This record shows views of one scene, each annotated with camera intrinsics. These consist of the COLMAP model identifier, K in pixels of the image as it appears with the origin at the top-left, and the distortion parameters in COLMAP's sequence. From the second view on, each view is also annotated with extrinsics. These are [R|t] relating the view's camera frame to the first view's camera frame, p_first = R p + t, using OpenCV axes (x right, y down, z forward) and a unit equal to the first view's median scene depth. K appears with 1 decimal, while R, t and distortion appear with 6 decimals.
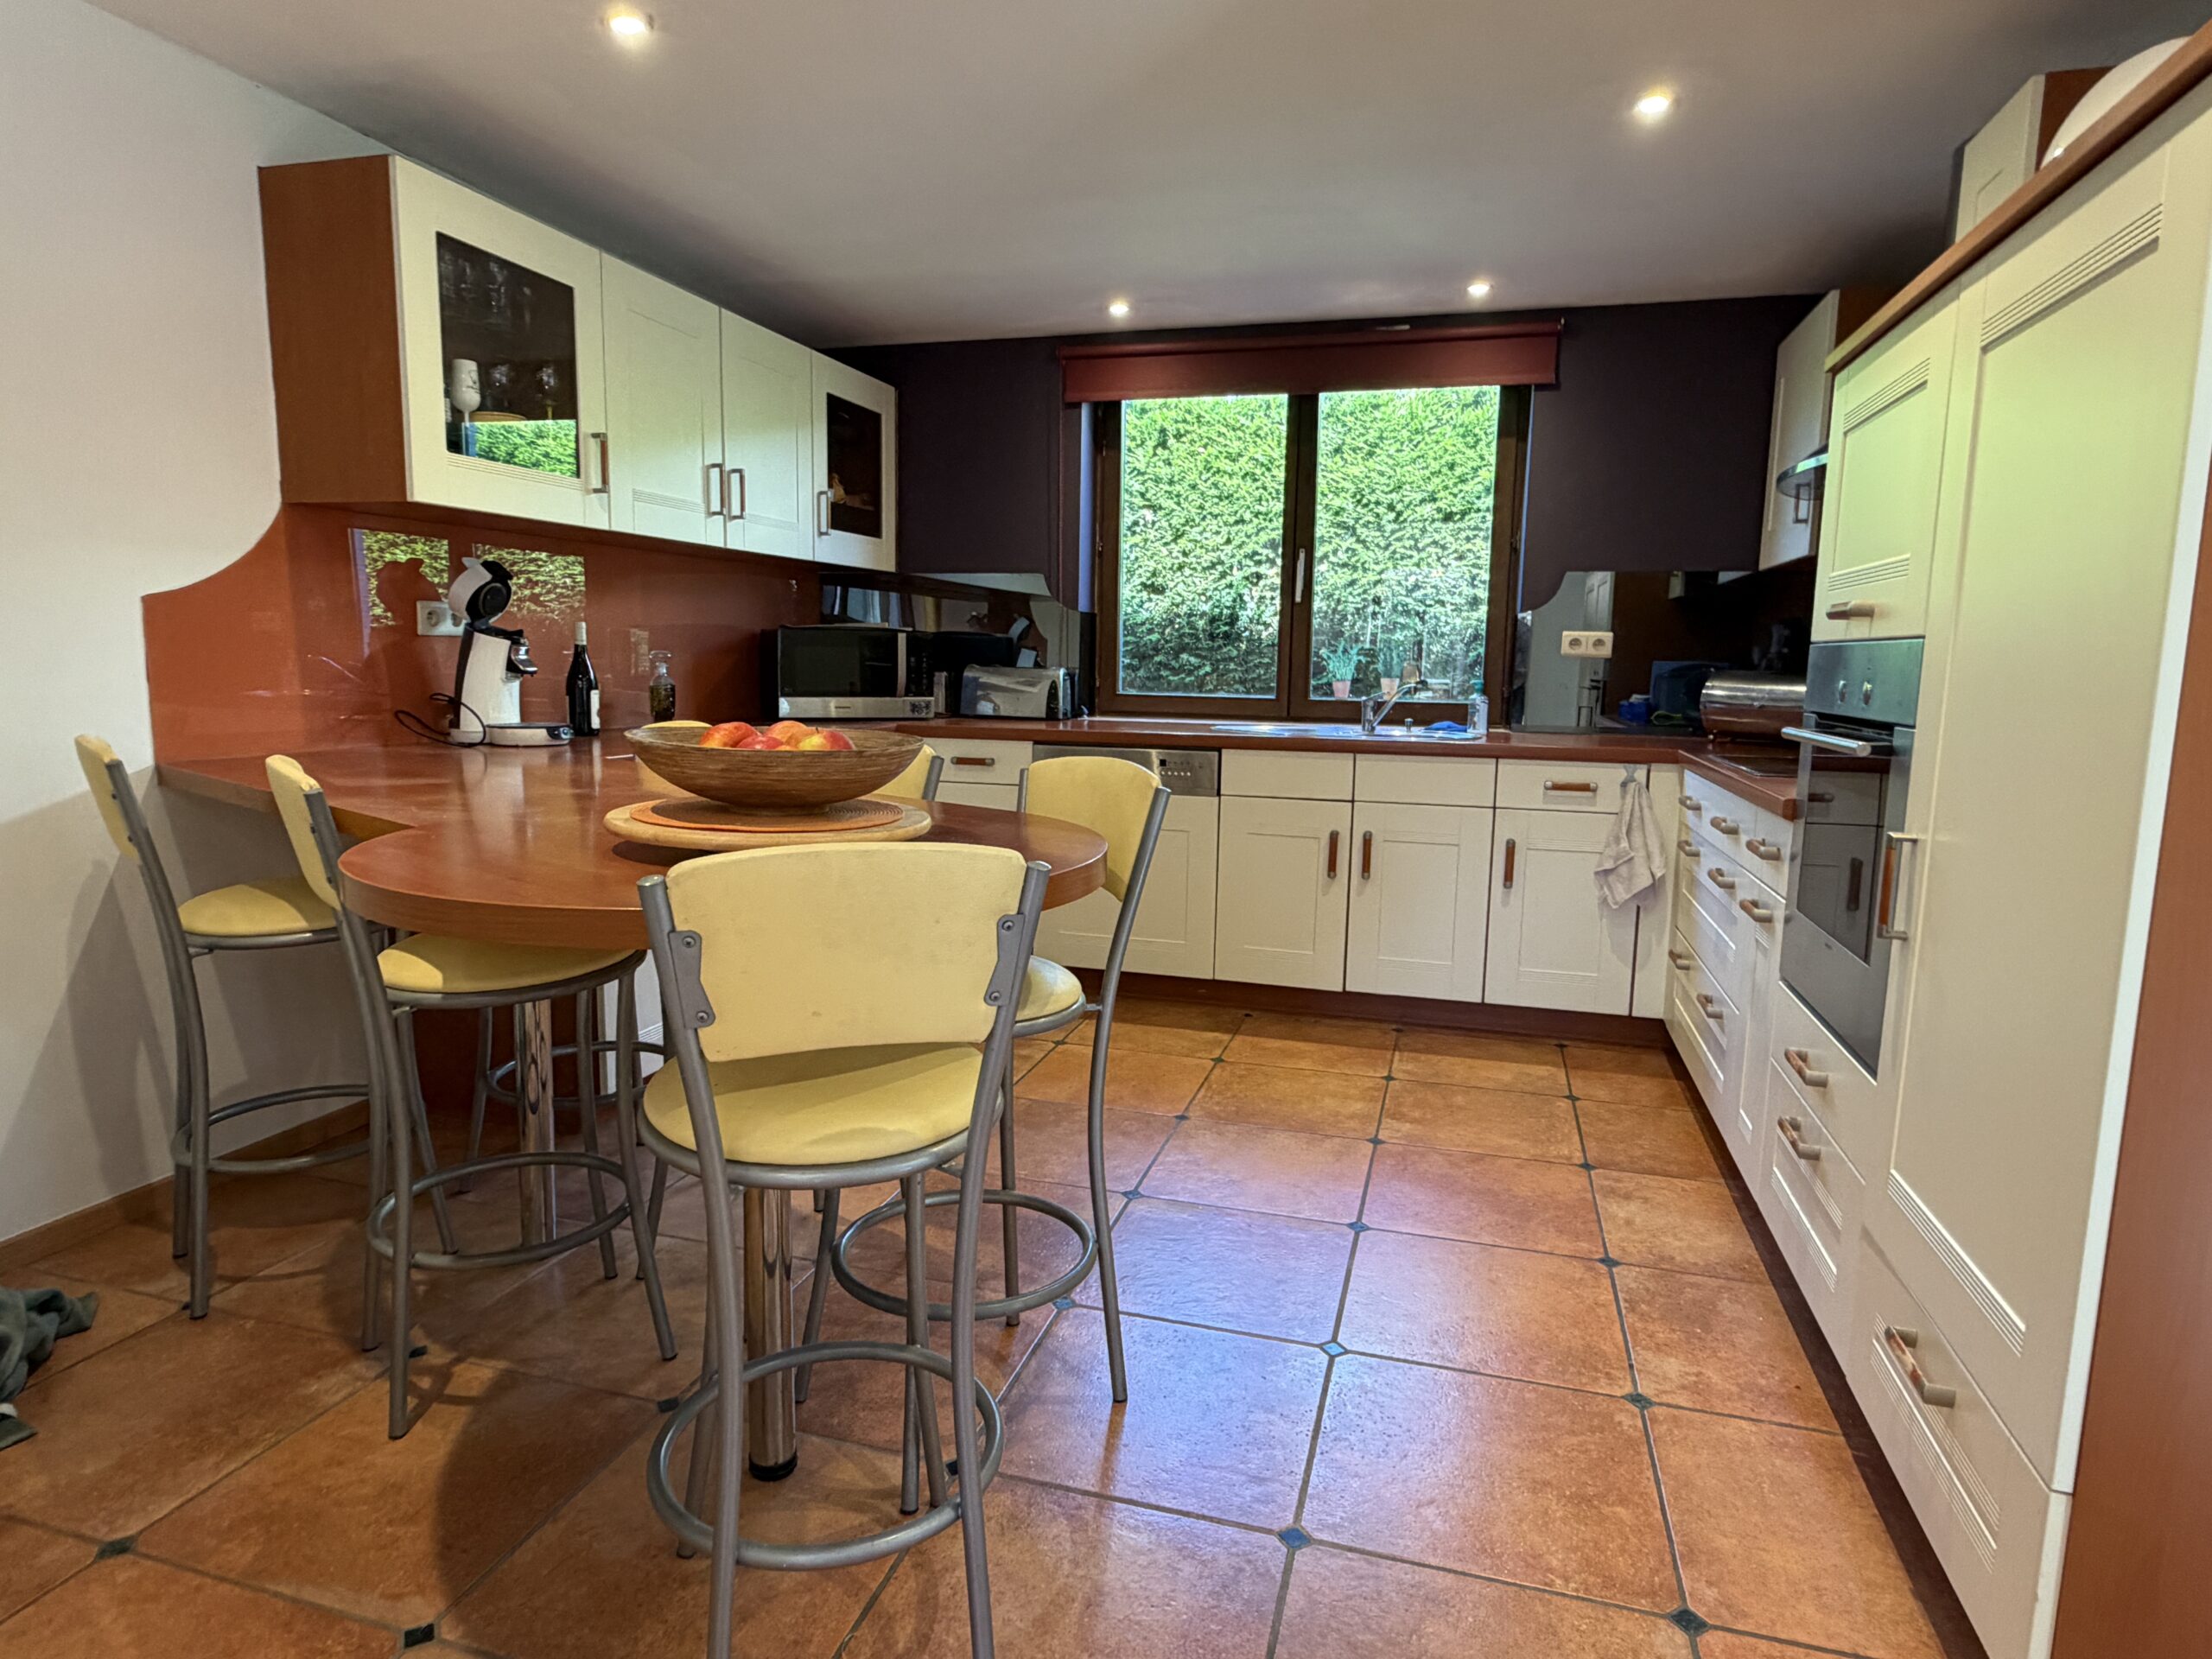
lens RADIAL K [[1232.8, 0, 1115.3], [0, 1232.8, 828.3], [0, 0, 1]] dist [-0.000191, -0.000943]
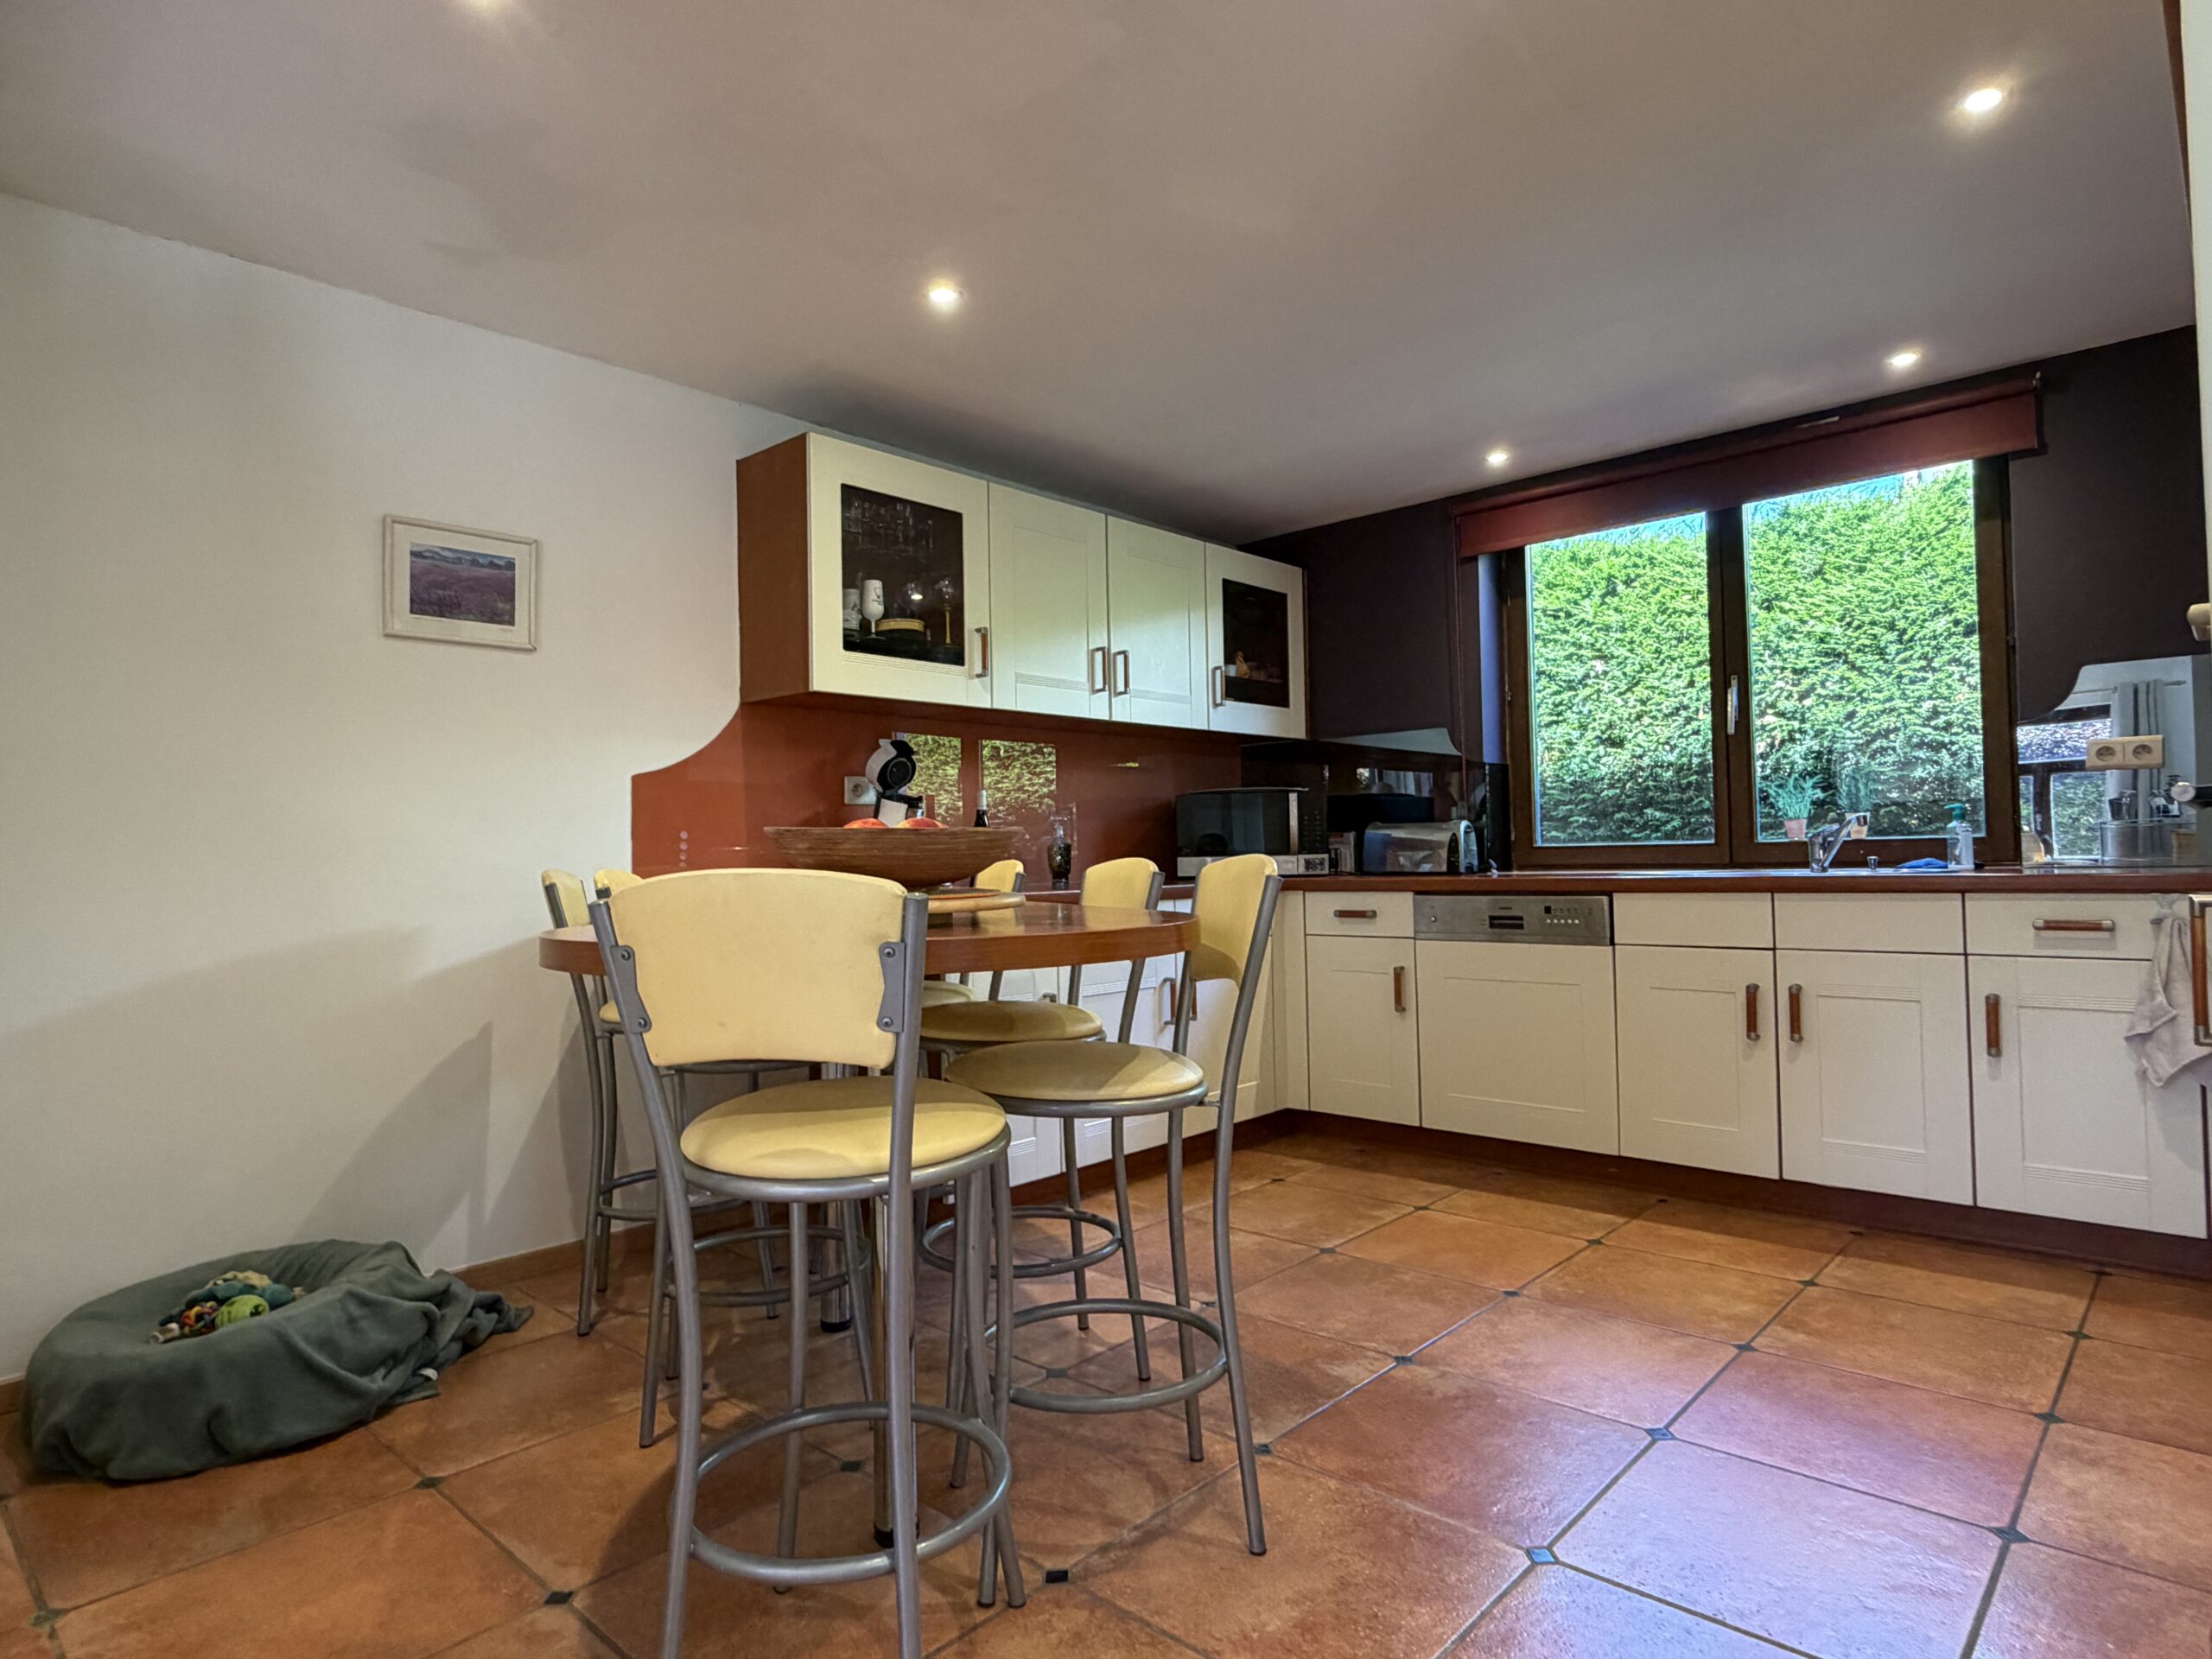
lens RADIAL K [[1232.8, 0, 1148.9], [0, 1232.8, 840.7], [0, 0, 1]] dist [-0.000191, -0.000943]
pose [[0.898029, -0.045642, -0.437563, 0.187374], [-0.023356, 0.988255, -0.151020, 0.044506], [0.439316, 0.145840, 0.886415, 0.043798]]
